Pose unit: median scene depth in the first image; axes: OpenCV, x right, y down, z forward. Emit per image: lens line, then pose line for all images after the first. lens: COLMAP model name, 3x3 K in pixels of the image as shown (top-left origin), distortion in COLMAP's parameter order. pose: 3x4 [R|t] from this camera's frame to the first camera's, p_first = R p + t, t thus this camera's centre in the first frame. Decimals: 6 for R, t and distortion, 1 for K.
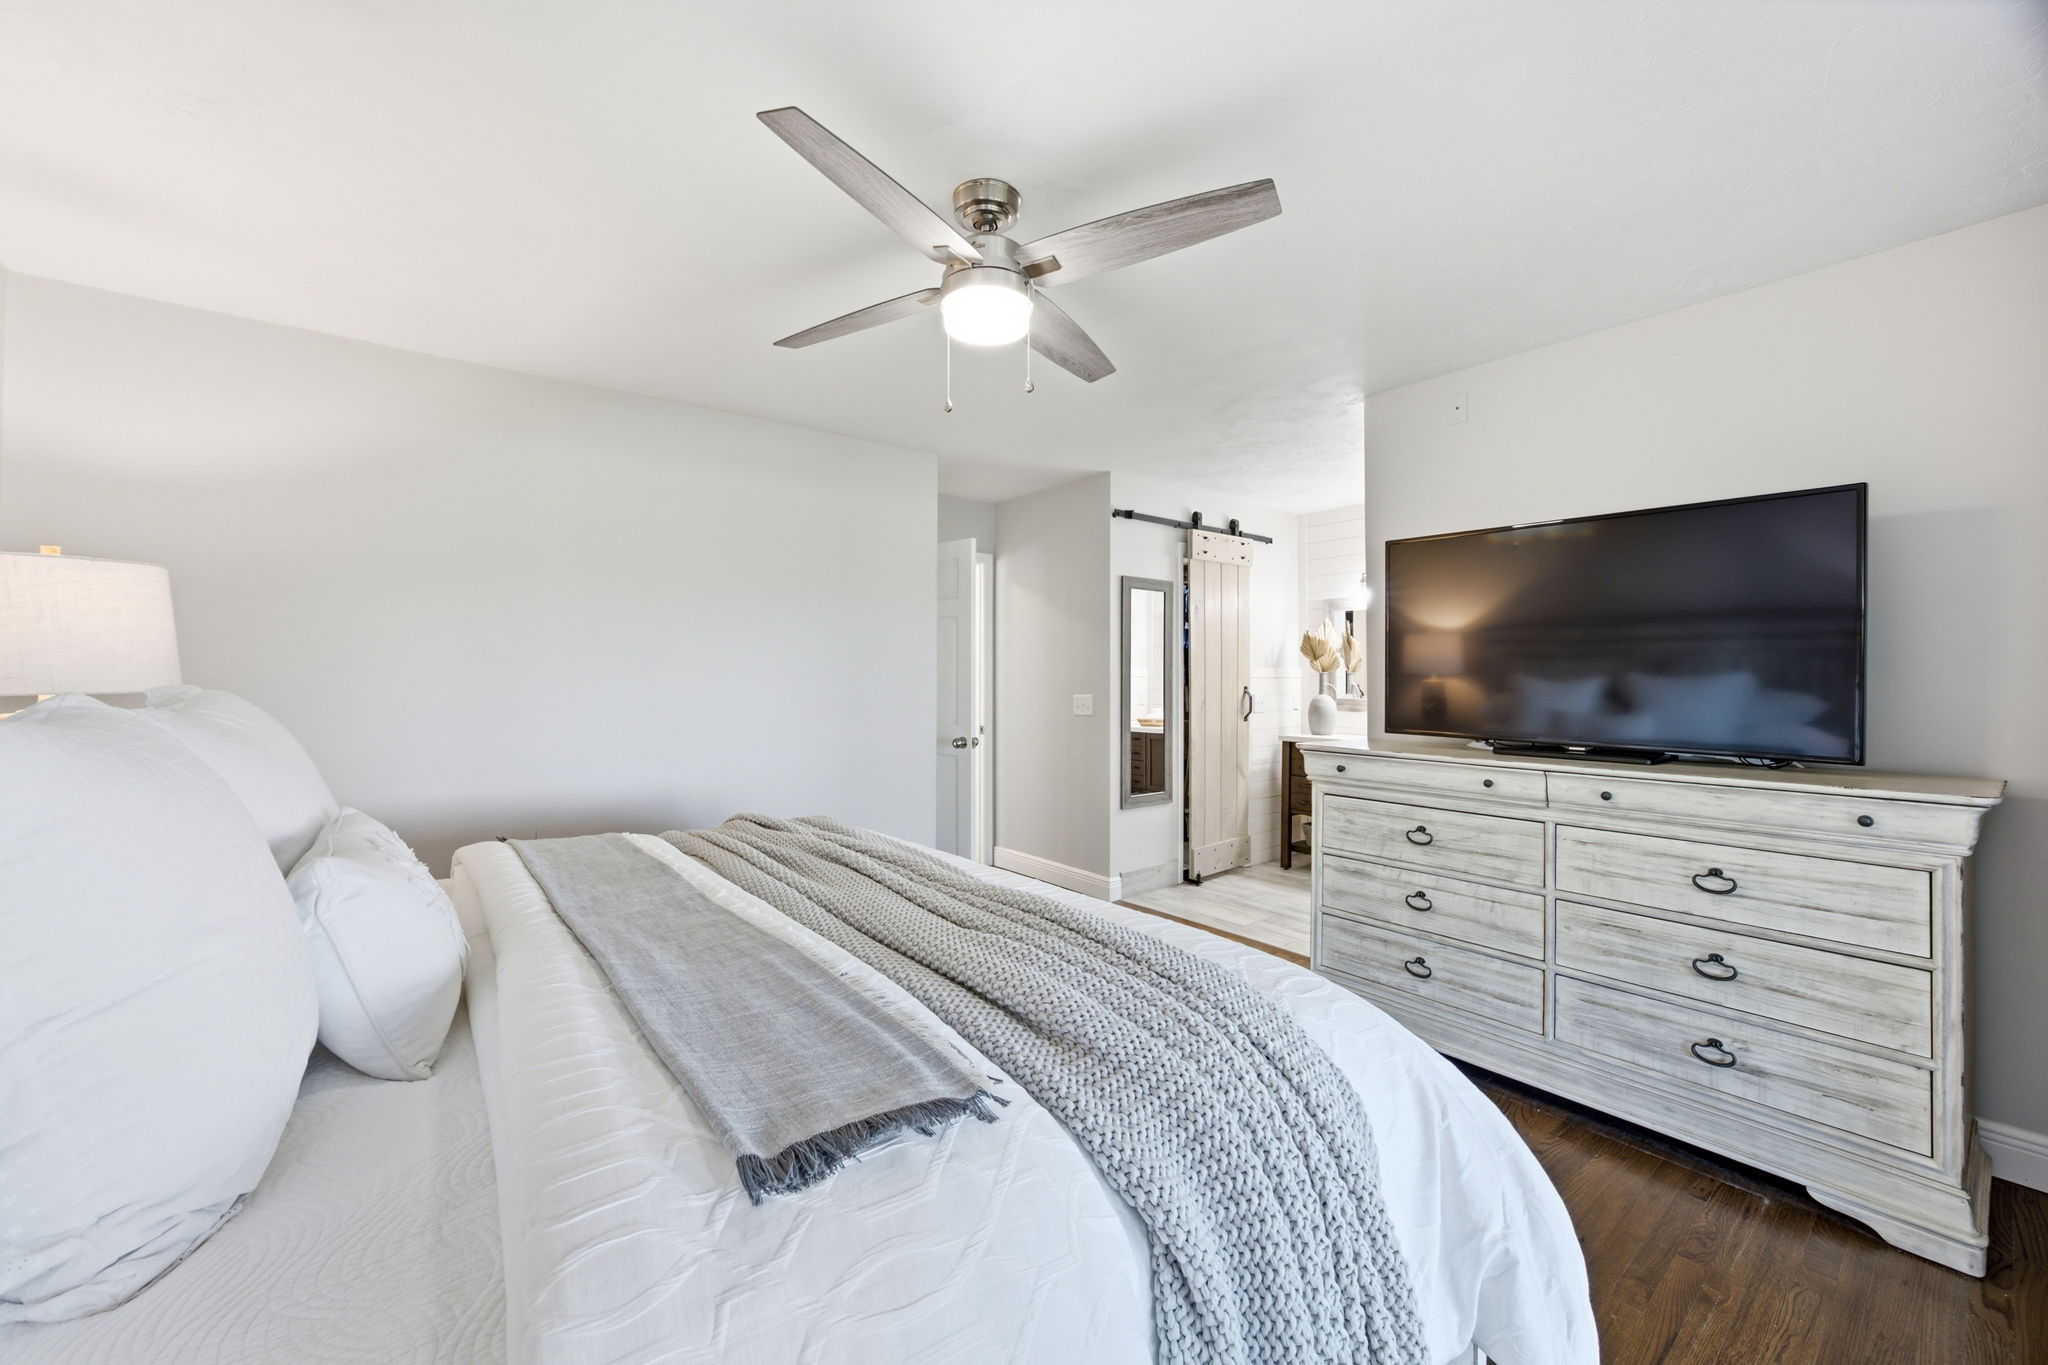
lens RADIAL K [[780.9, 0, 1032.8], [0, 780.9, 670.9], [0, 0, 1]] dist [-0.010715, 0.000255]
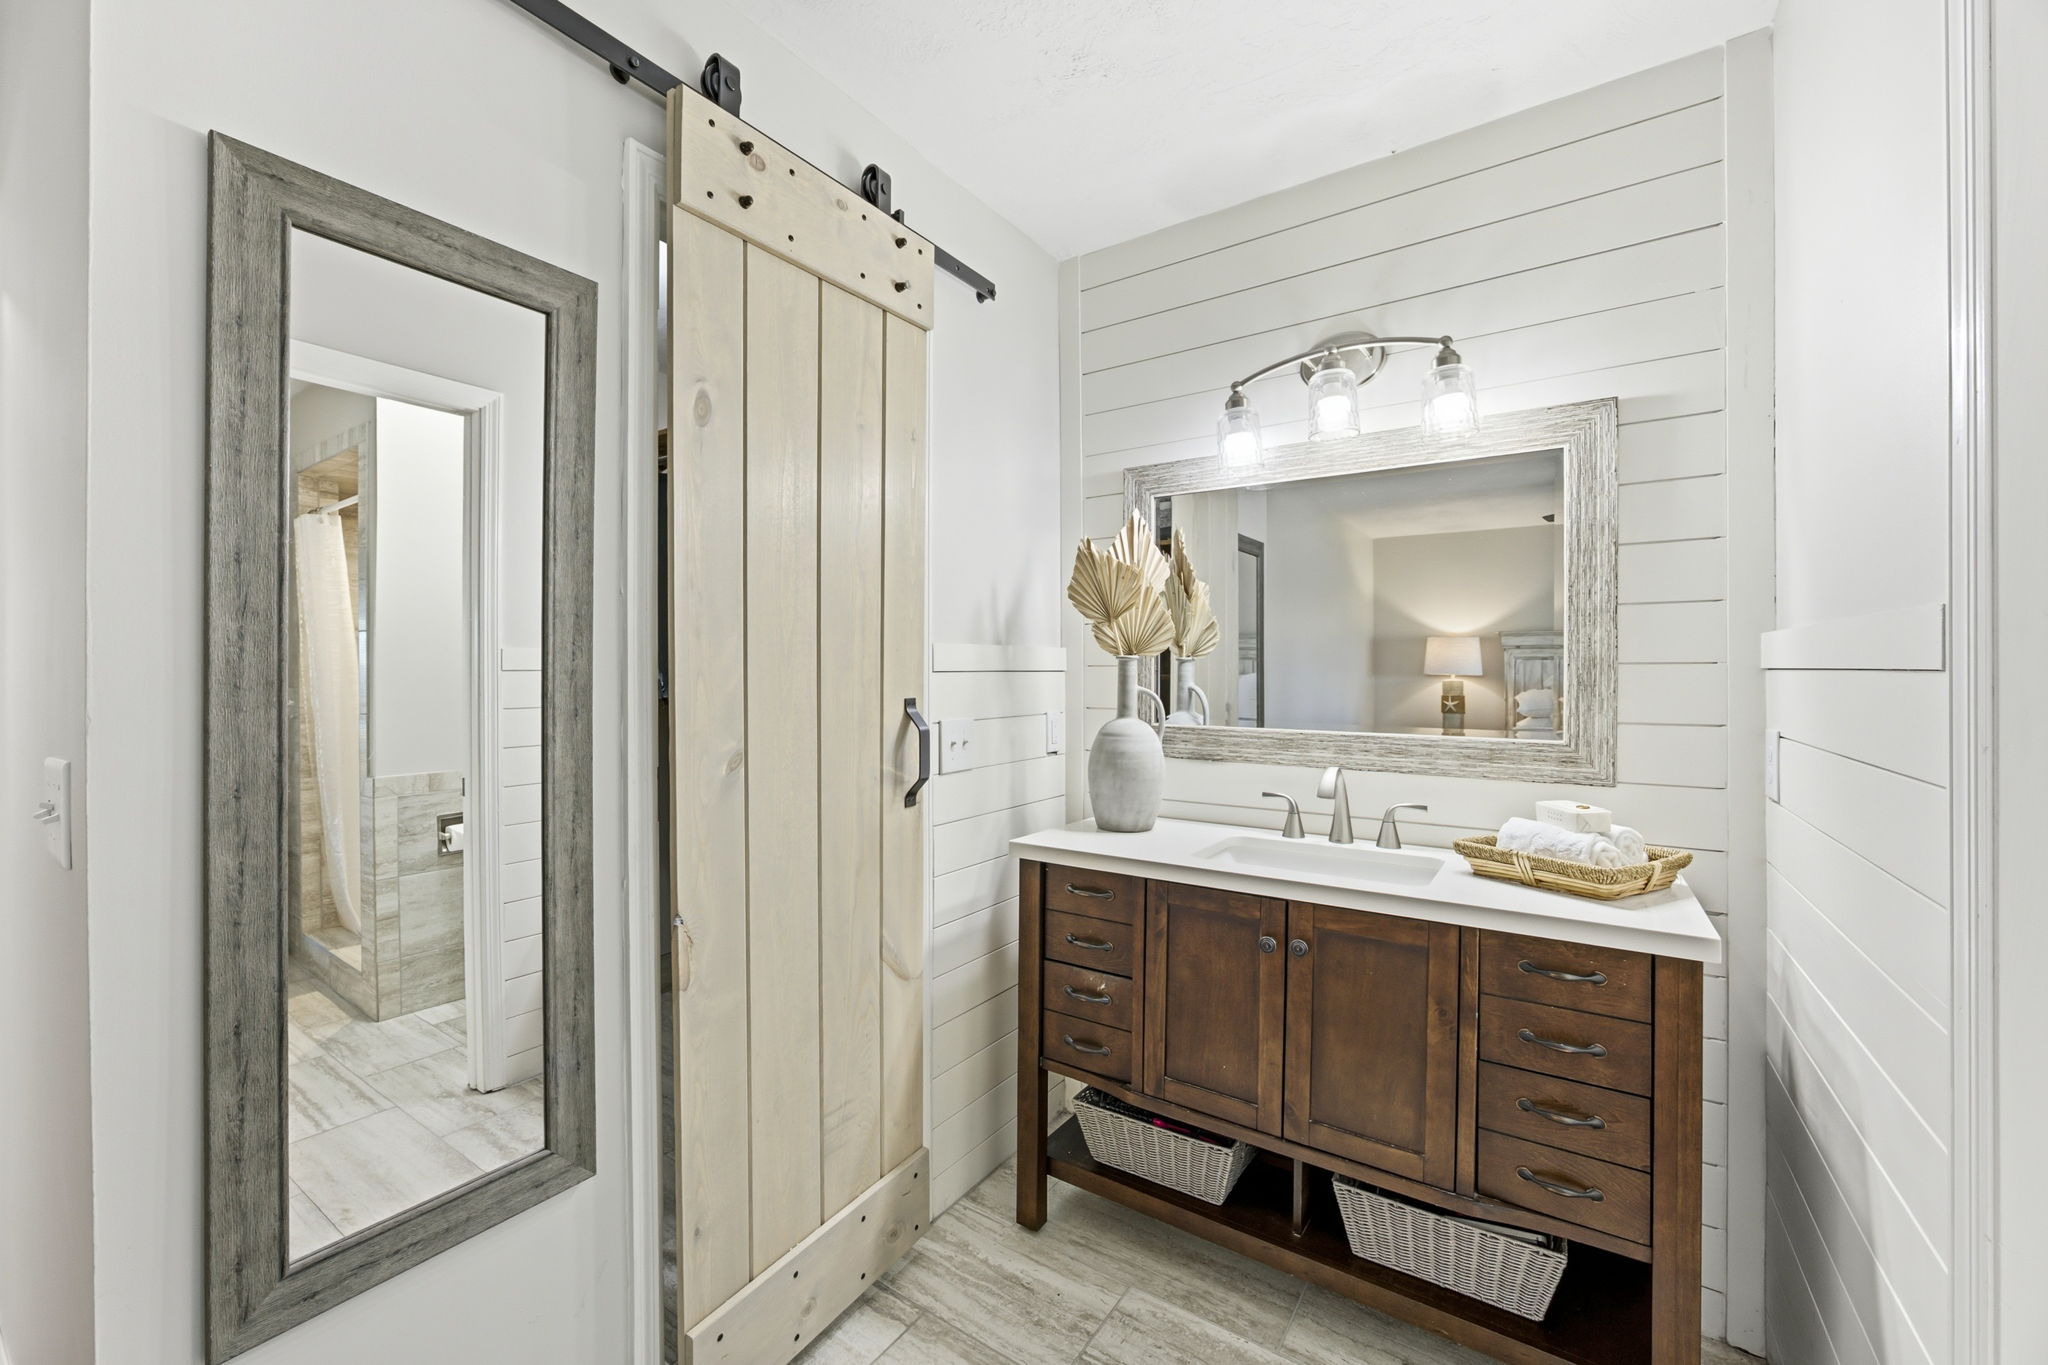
lens RADIAL K [[816.7, 0, 1006.4], [0, 816.7, 672.3], [0, 0, 1]] dist [-0.014284, 0.000155]
pose [[0.959331, -0.001042, 0.282280, 0.215235], [-0.000399, 0.999987, 0.005046, 0.007347], [-0.282282, -0.004954, 0.959319, 0.664061]]
